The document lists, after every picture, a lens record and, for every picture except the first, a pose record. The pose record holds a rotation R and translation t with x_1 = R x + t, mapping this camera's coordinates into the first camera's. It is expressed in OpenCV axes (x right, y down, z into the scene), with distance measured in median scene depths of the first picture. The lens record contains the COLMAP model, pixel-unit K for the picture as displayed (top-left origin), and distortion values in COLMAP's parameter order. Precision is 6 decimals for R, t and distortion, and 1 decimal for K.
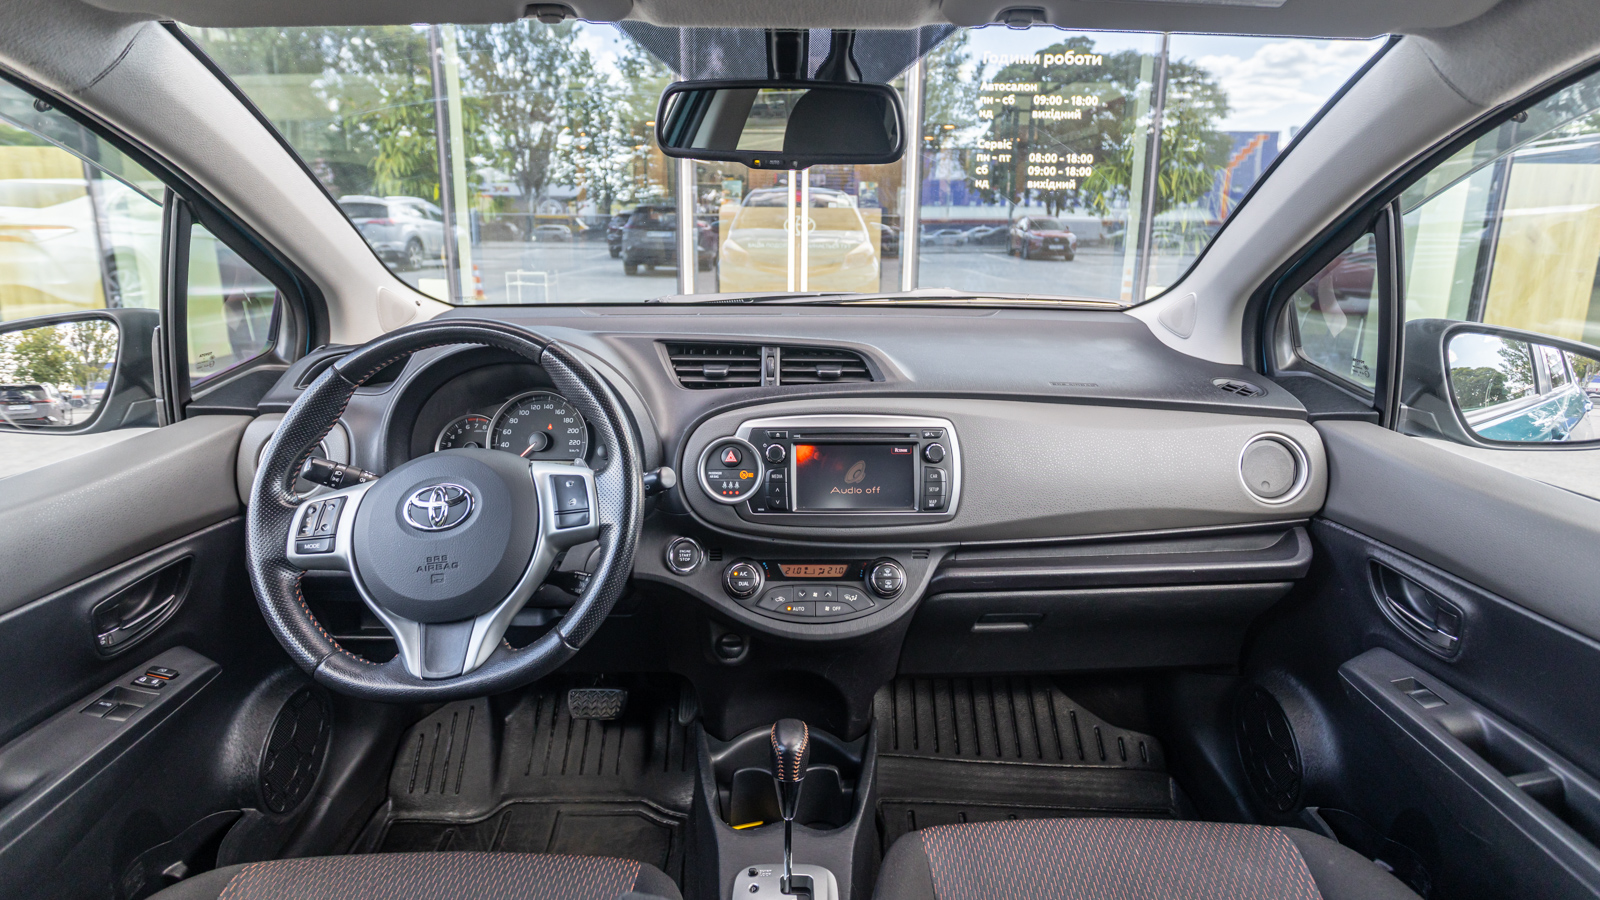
lens RADIAL K [[797.4, 0, 807.7], [0, 797.4, 388.8], [0, 0, 1]] dist [-0.002285, 0.000889]
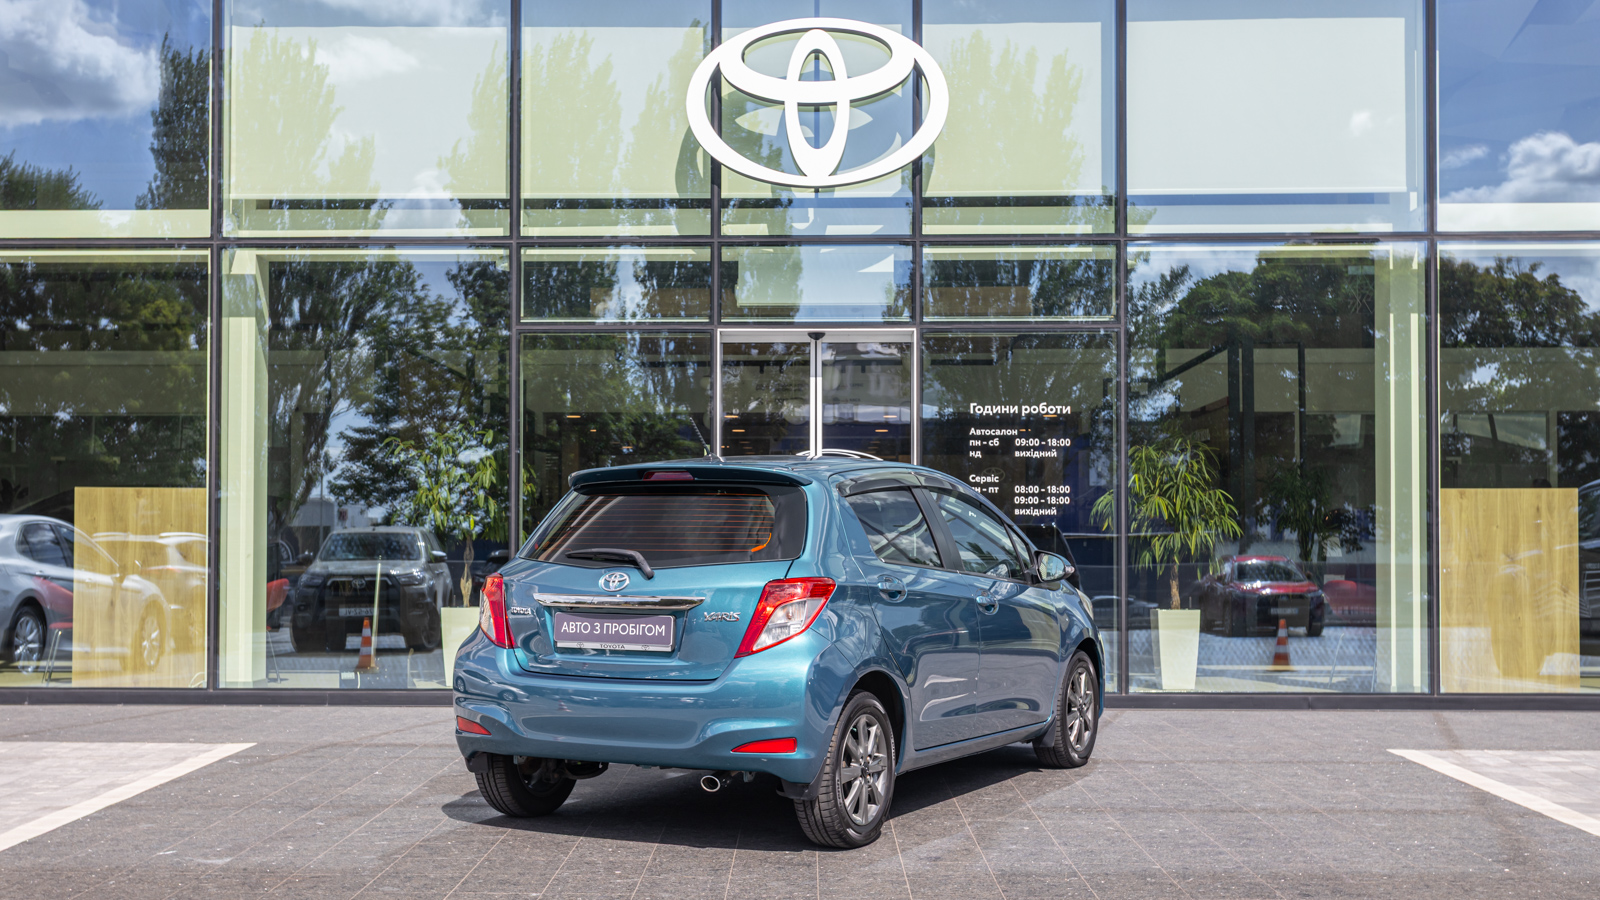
lens RADIAL K [[2649.5, 0, 703.6], [0, 2649.5, 529.3], [0, 0, 1]] dist [0.002108, 0.035674]
pose [[0.998819, -0.007390, -0.048016, 0.010112], [-0.004038, 0.972315, -0.233640, 0.668523], [0.048413, 0.233558, 0.971137, -2.748630]]
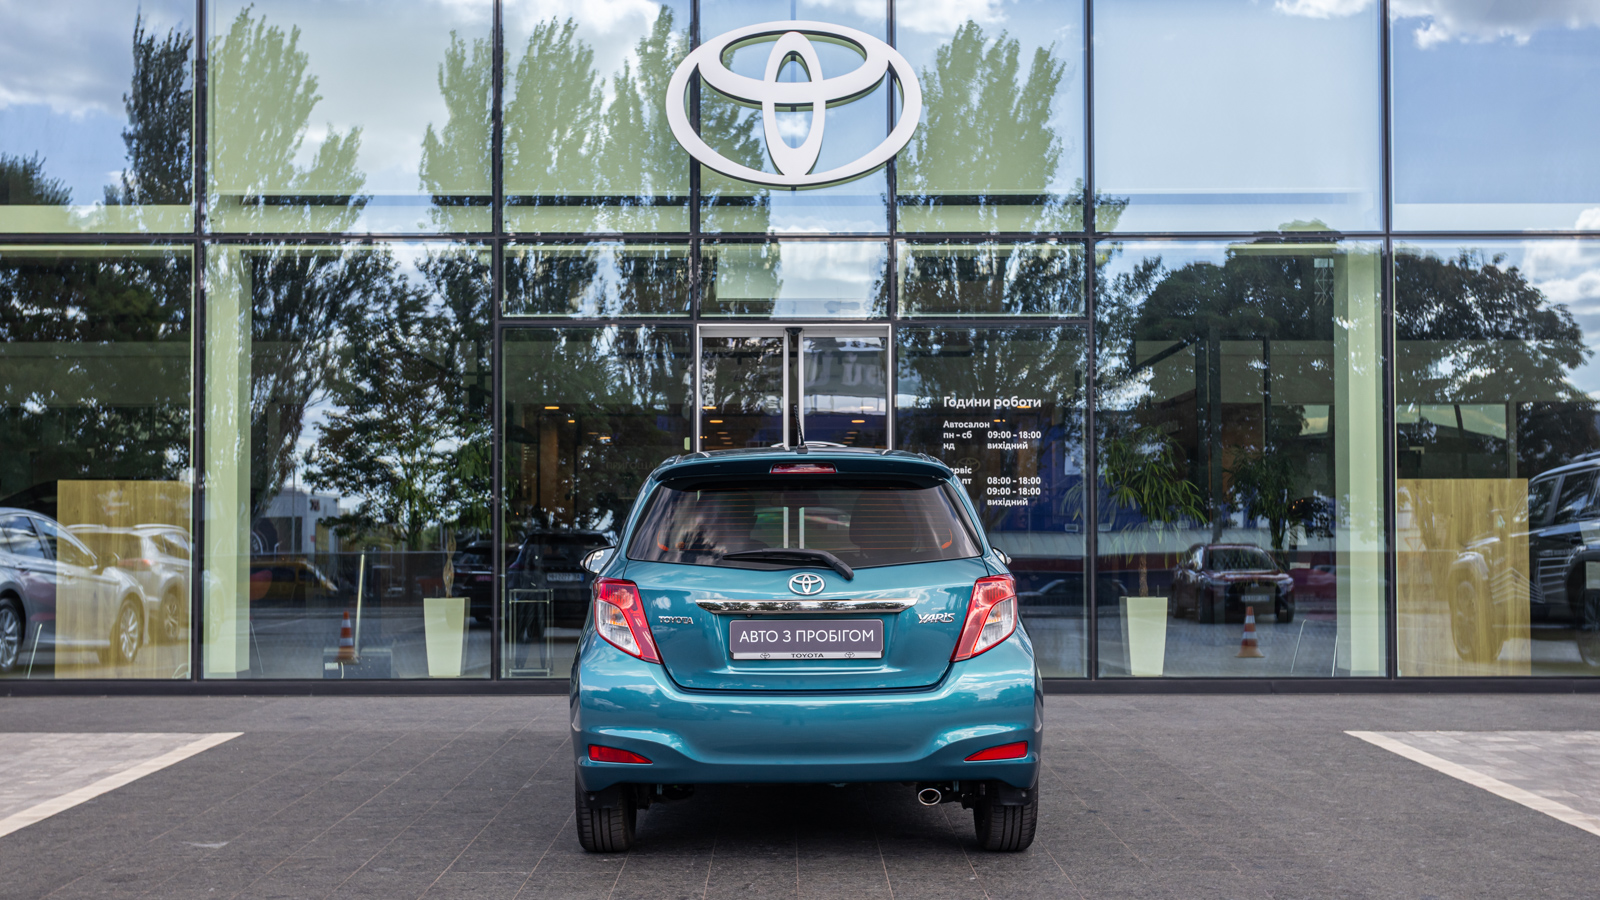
lens RADIAL K [[2708.1, 0, 818.6], [0, 2708.1, 494.6], [0, 0, 1]] dist [0.007070, -0.040008]
pose [[0.999942, -0.010021, 0.003871, 0.009931], [0.010659, 0.970288, -0.241716, 0.704416], [-0.001334, 0.241743, 0.970339, -2.914797]]
